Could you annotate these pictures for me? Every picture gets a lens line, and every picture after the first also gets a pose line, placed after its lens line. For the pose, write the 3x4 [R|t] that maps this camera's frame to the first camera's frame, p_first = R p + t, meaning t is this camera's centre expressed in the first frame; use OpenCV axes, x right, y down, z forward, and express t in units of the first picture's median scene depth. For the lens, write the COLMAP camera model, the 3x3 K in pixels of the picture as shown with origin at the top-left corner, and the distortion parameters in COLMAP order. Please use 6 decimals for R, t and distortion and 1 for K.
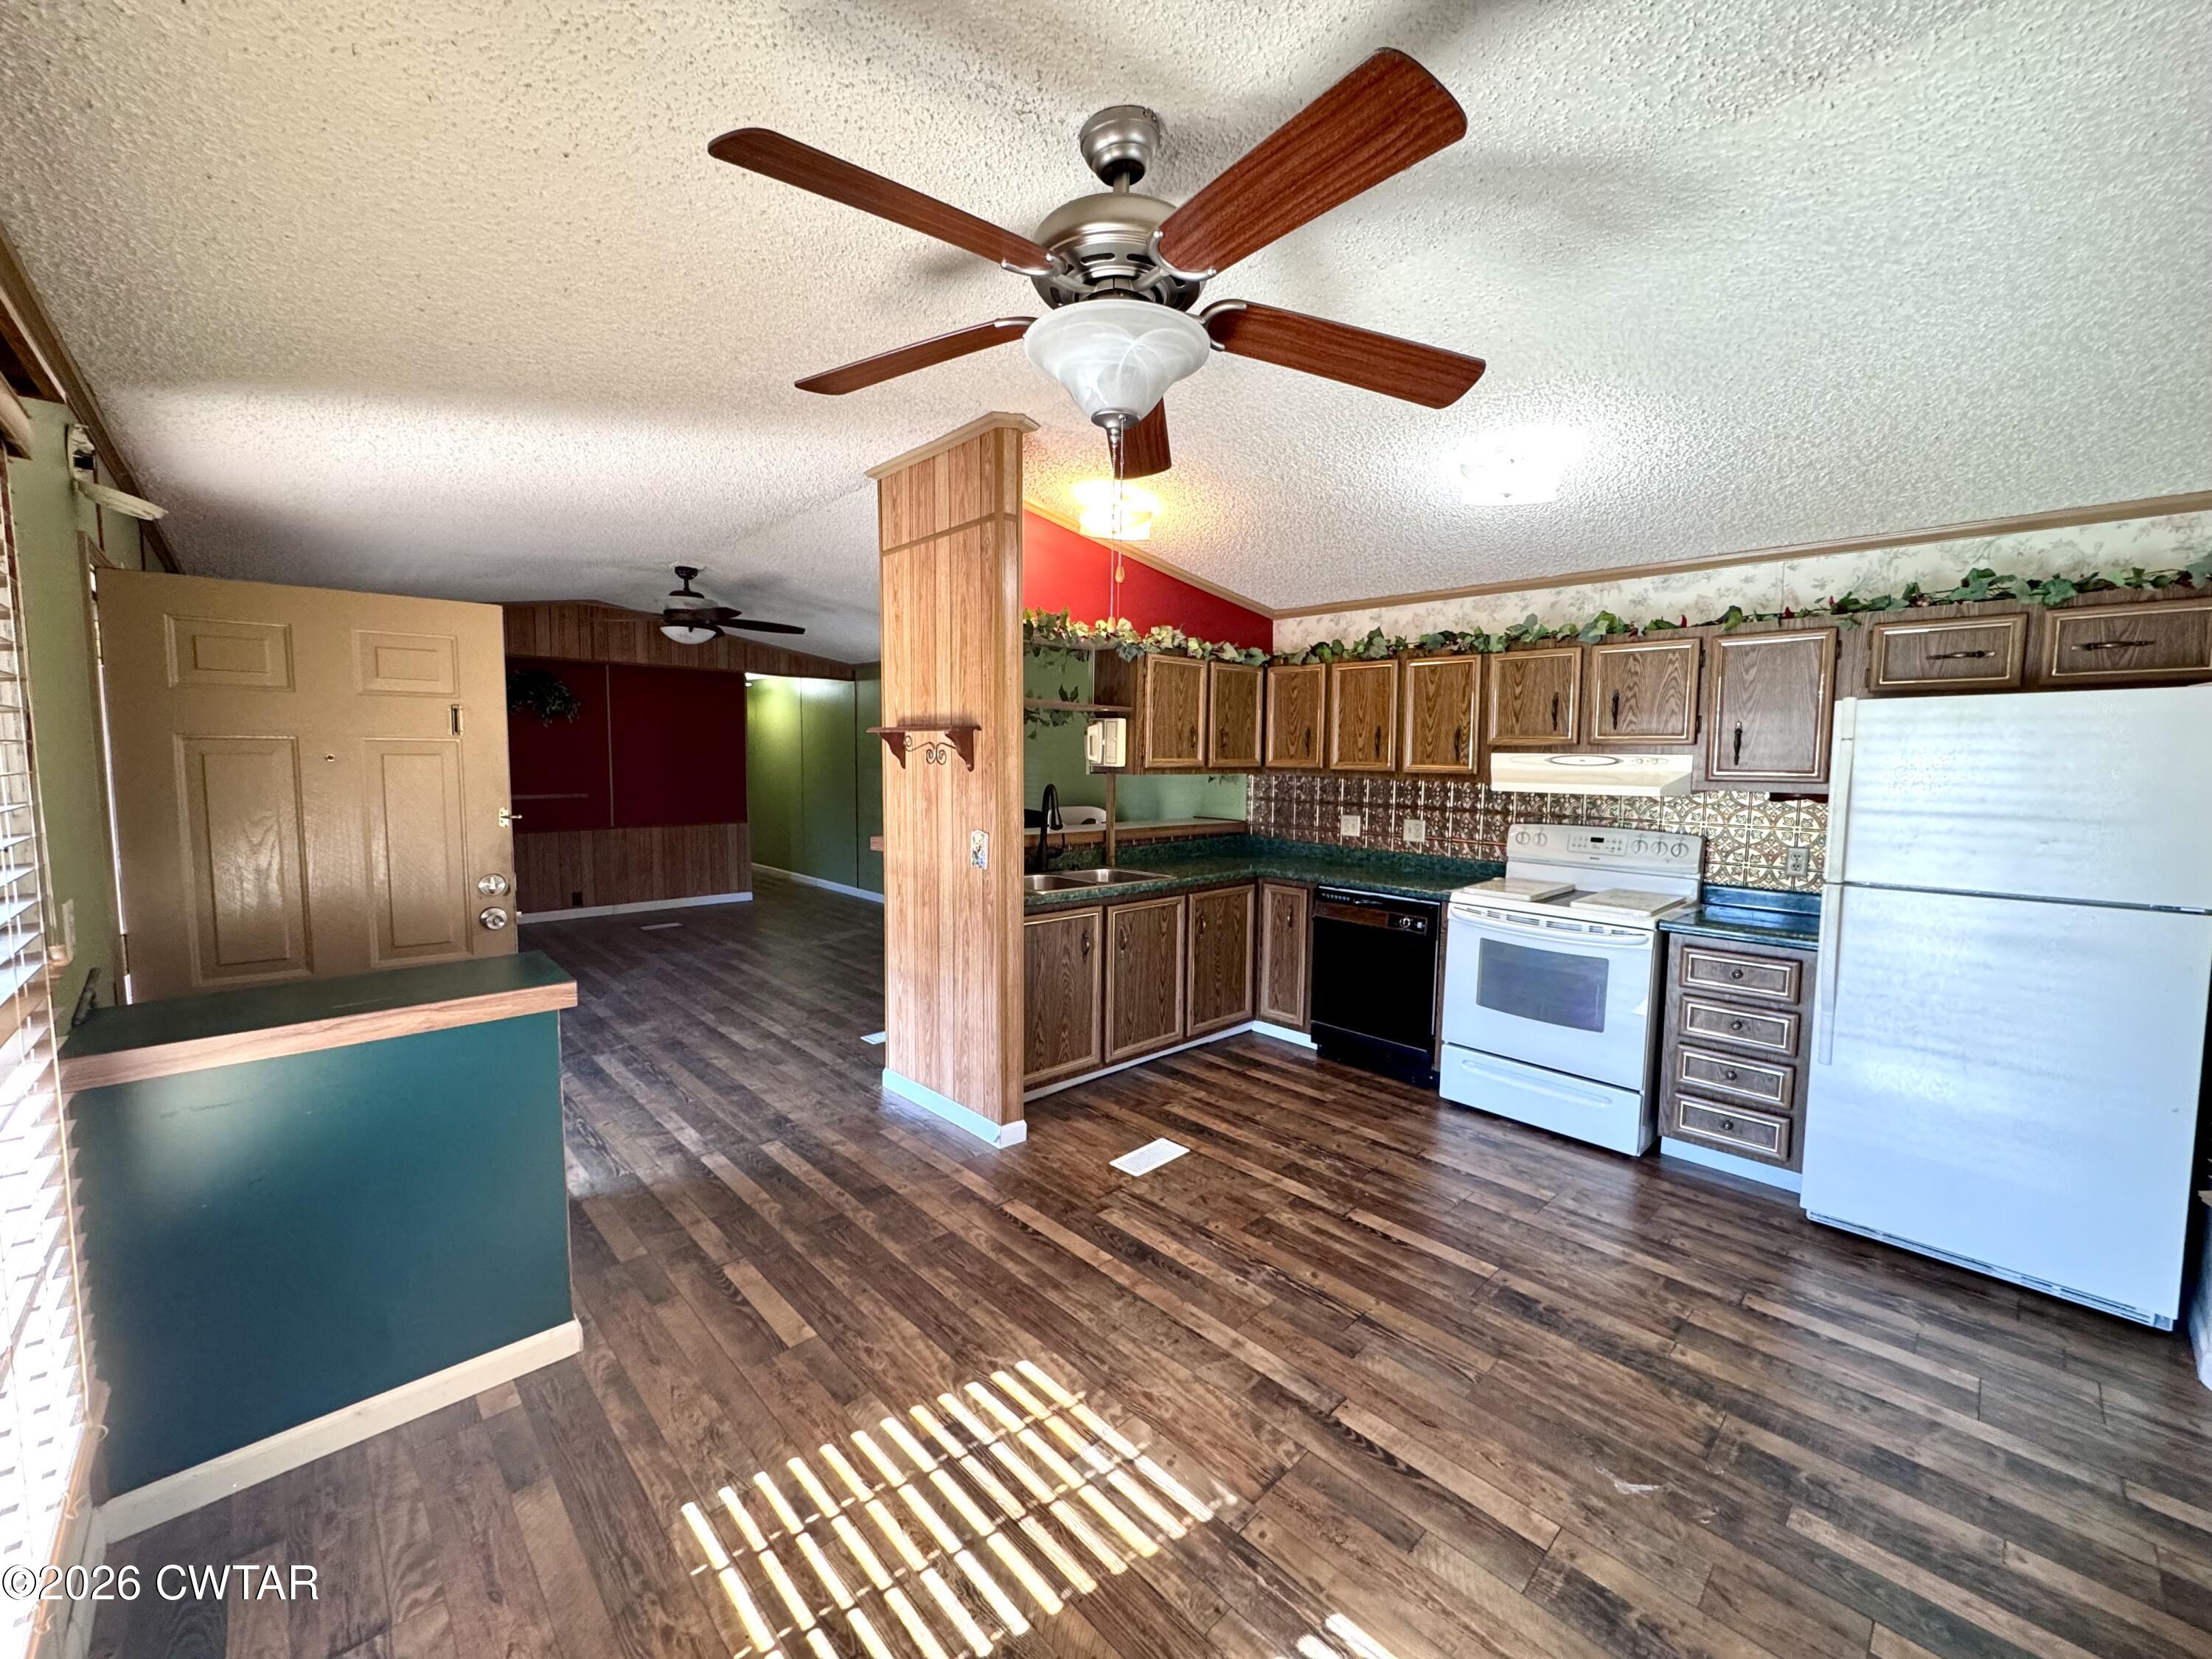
lens RADIAL K [[880.2, 0, 1103.7], [0, 880.2, 826.5], [0, 0, 1]] dist [-0.005145, 0.001789]
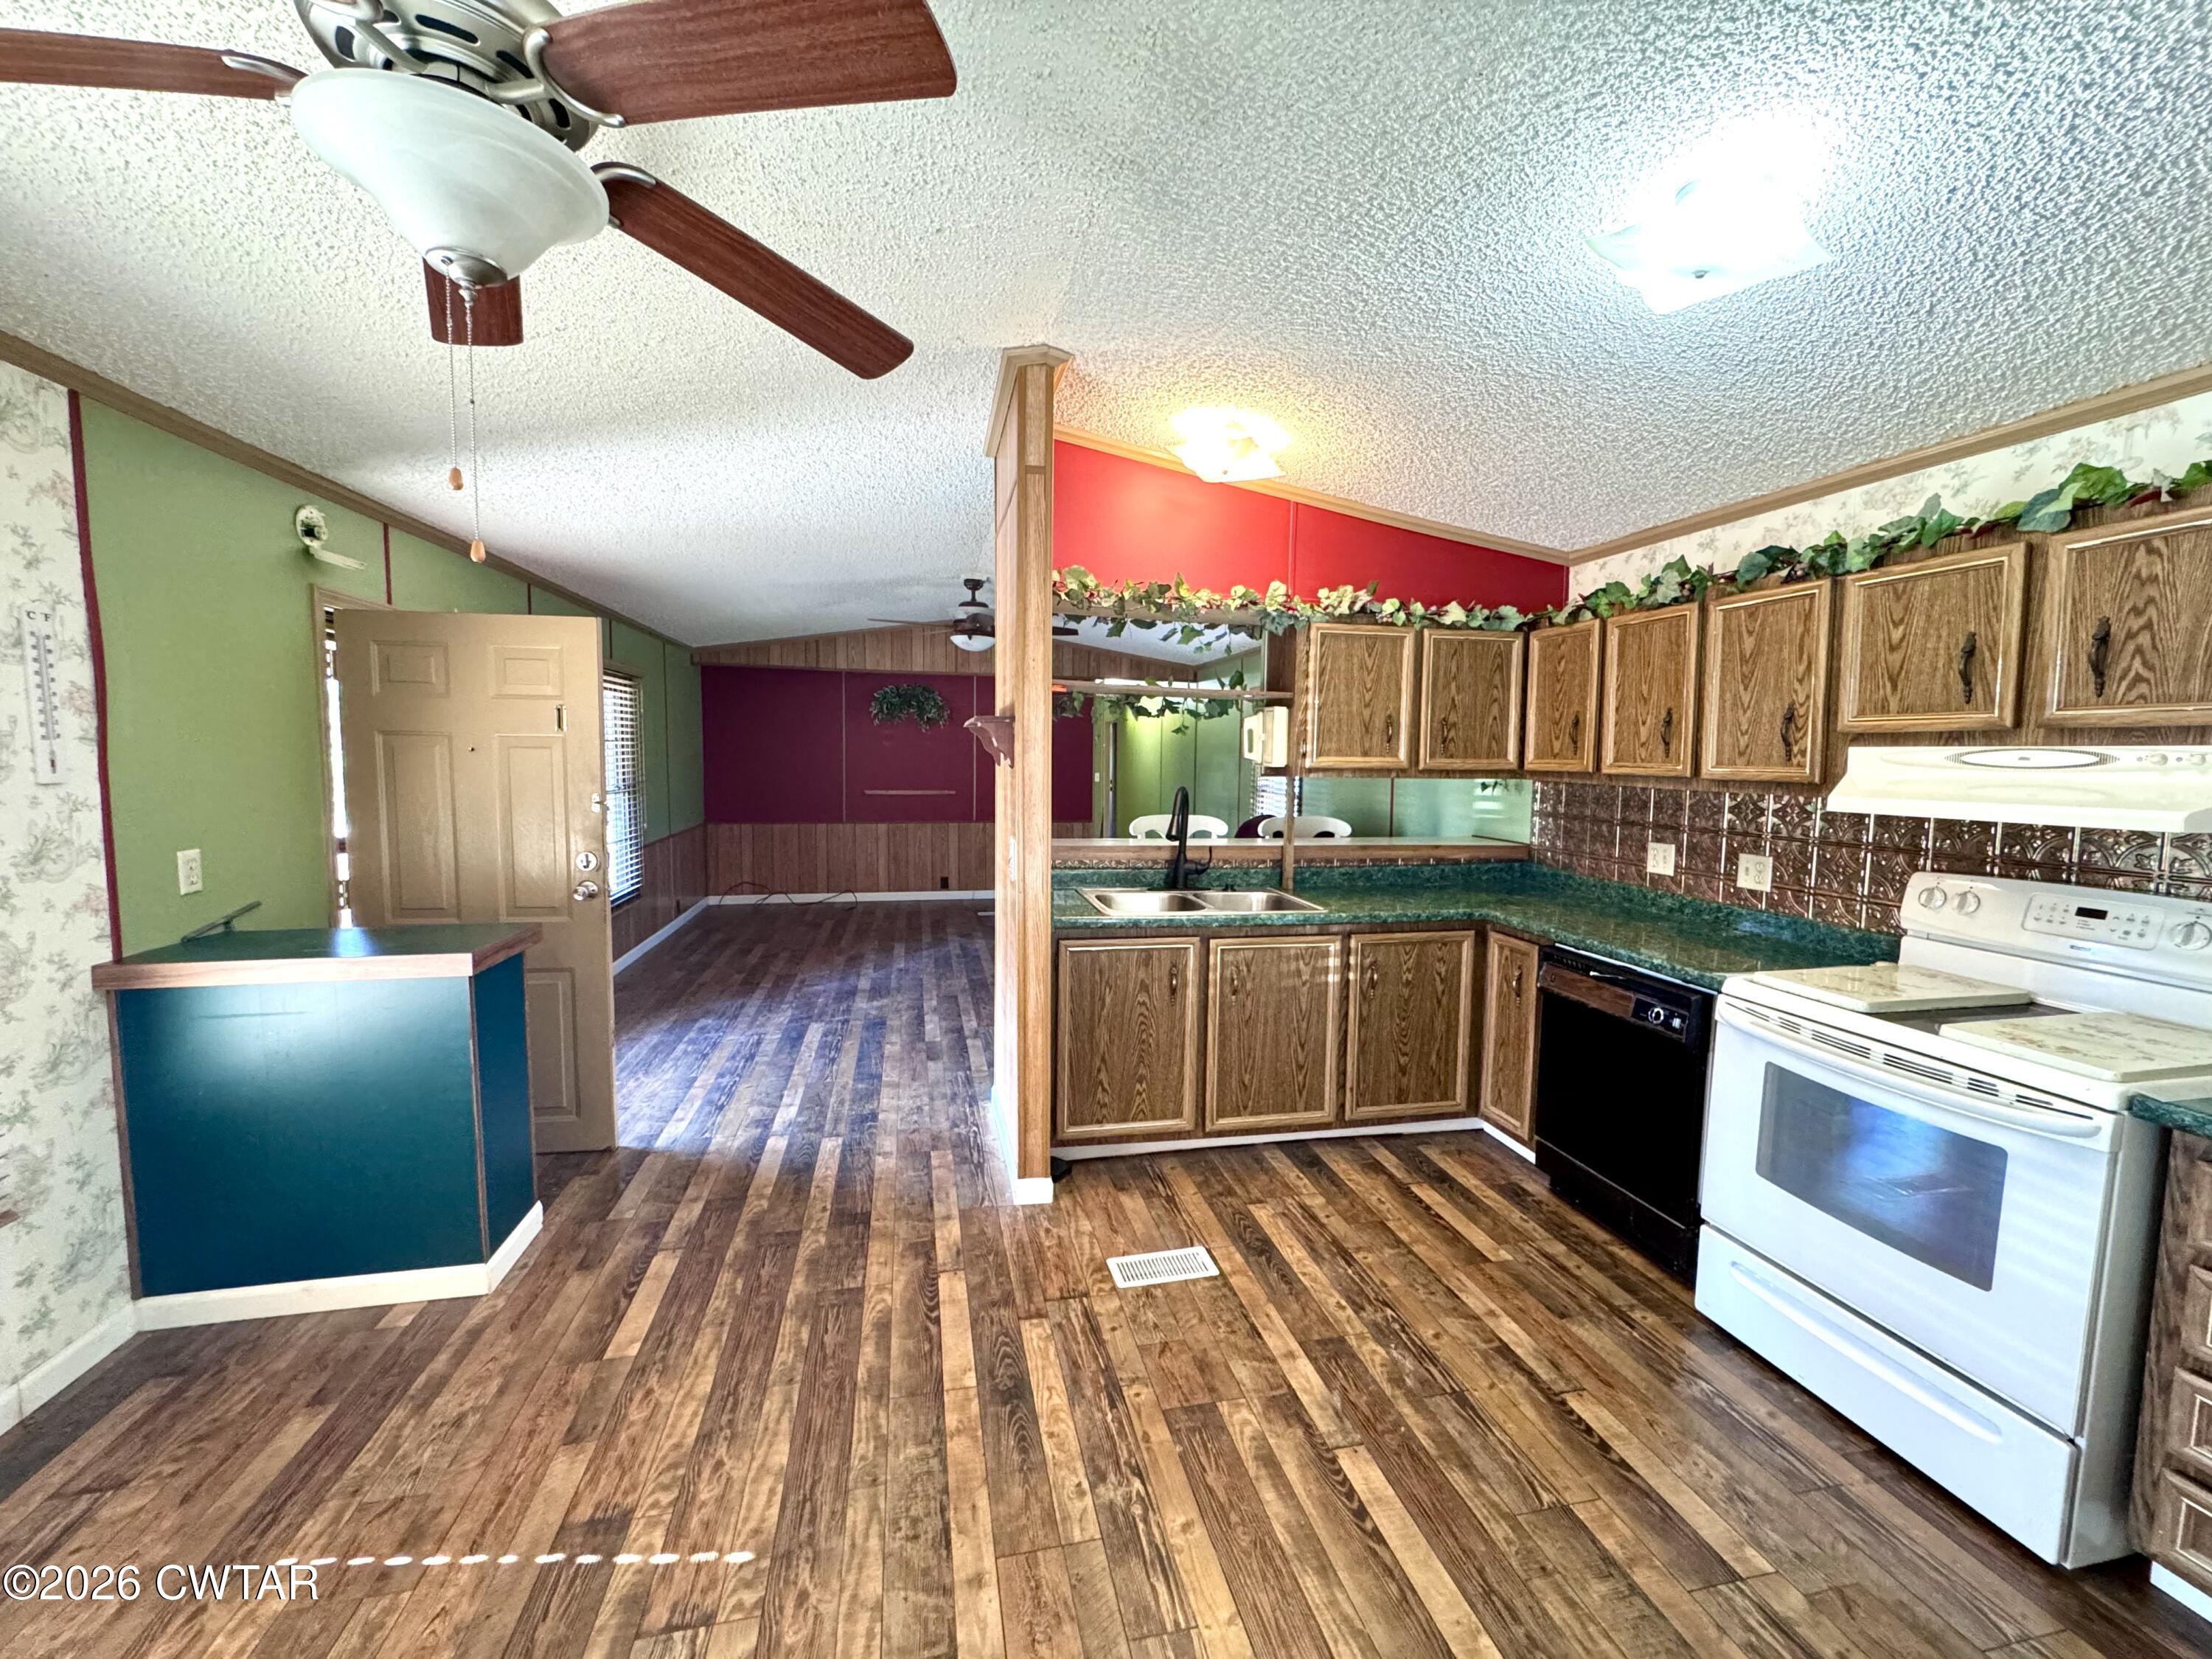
lens RADIAL K [[880.2, 0, 1111.2], [0, 880.2, 825.9], [0, 0, 1]] dist [-0.005145, 0.001789]
pose [[0.853292, 0.042244, -0.519720, 0.337743], [-0.047025, 0.998886, 0.003985, -0.011028], [0.519309, 0.021039, 0.854327, 0.259877]]
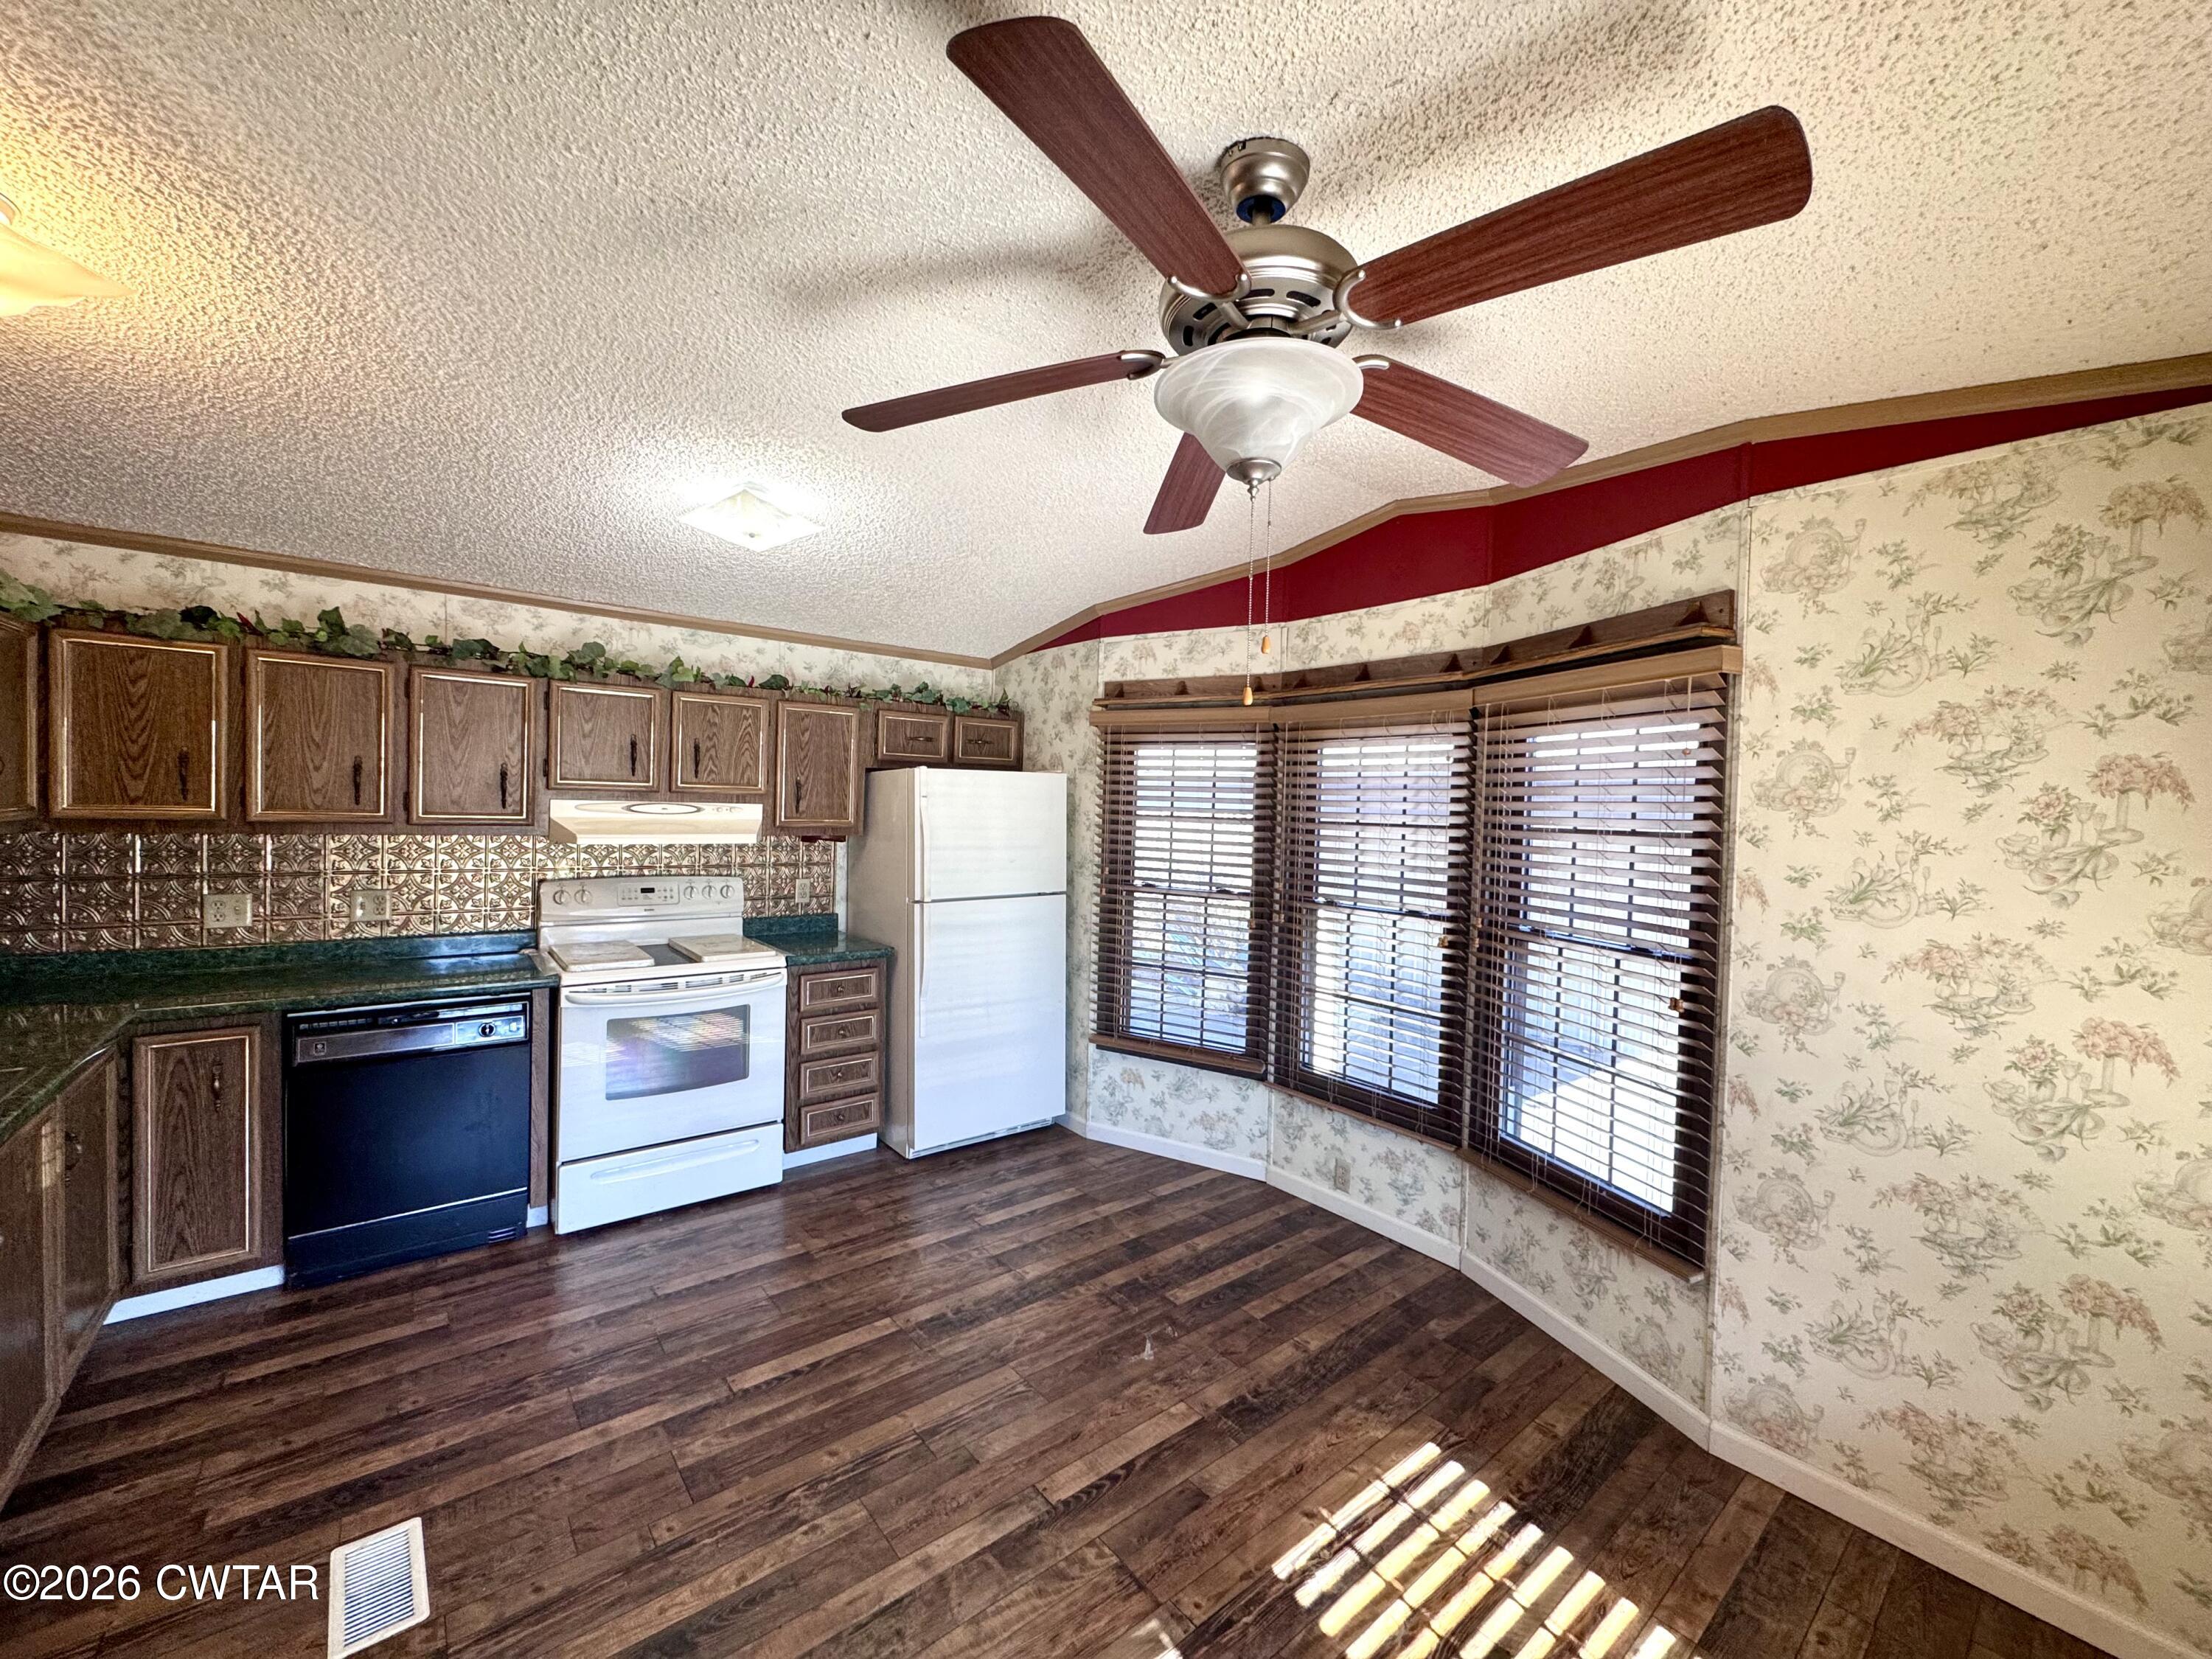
lens RADIAL K [[880.2, 0, 1104.5], [0, 880.2, 825.6], [0, 0, 1]] dist [-0.005145, 0.001789]
pose [[0.077847, -0.021455, 0.996734, -0.350326], [0.063272, 0.997859, 0.016538, -0.040426], [-0.994956, 0.061778, 0.079038, 0.430299]]
